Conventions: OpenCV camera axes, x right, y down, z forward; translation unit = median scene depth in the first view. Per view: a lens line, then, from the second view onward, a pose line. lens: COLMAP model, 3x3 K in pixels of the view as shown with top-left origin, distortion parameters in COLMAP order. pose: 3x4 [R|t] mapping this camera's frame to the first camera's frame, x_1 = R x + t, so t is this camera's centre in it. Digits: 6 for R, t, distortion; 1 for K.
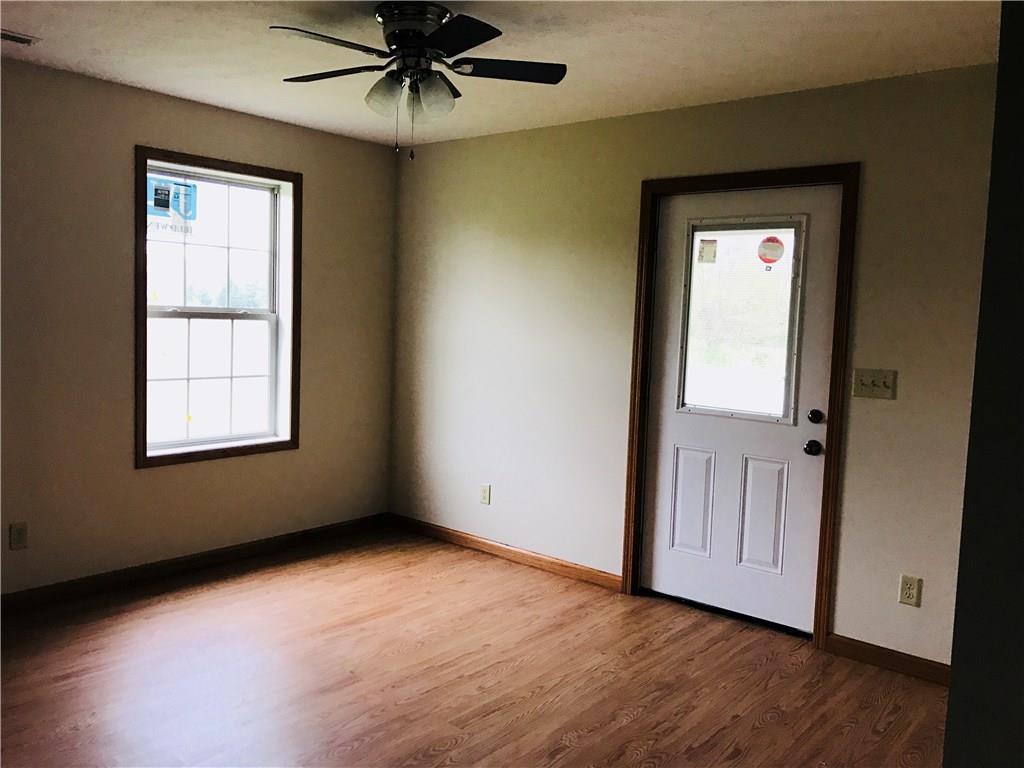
lens RADIAL K [[842.0, 0, 518.2], [0, 842.0, 381.4], [0, 0, 1]] dist [0.048813, -0.073541]
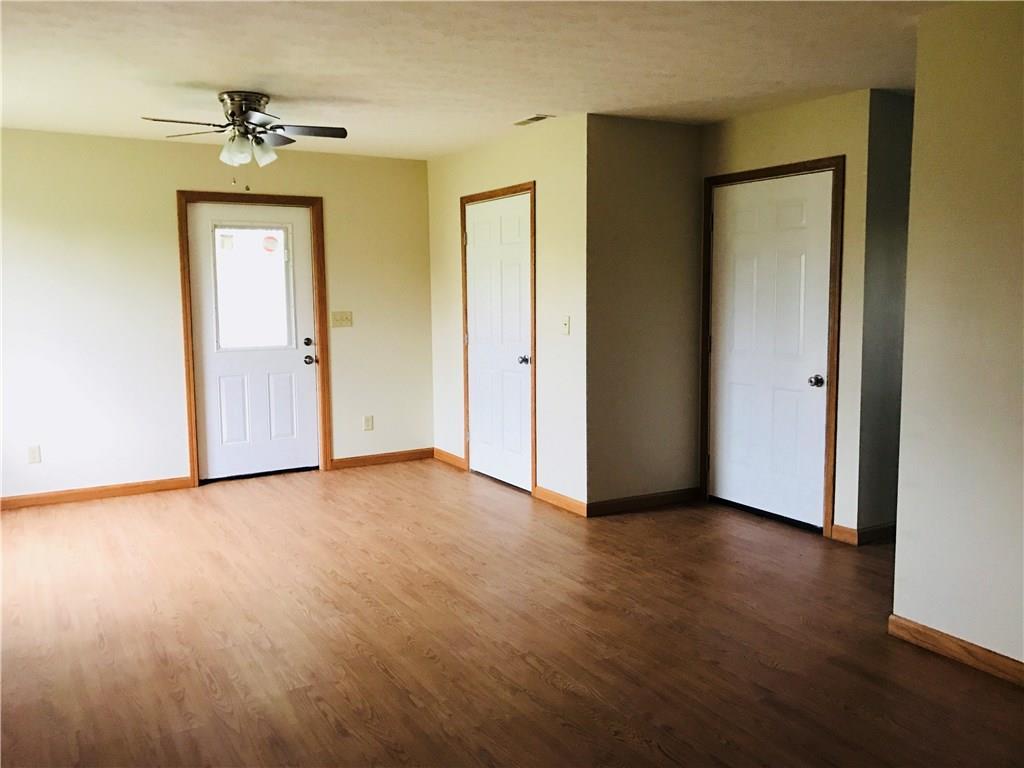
lens RADIAL K [[842.0, 0, 510.7], [0, 842.0, 387.0], [0, 0, 1]] dist [0.048813, -0.073541]
pose [[0.325155, -0.152376, 0.933304, -0.569047], [0.090795, 0.987404, 0.129576, -0.026692], [-0.941292, 0.042607, 0.334894, 0.017200]]
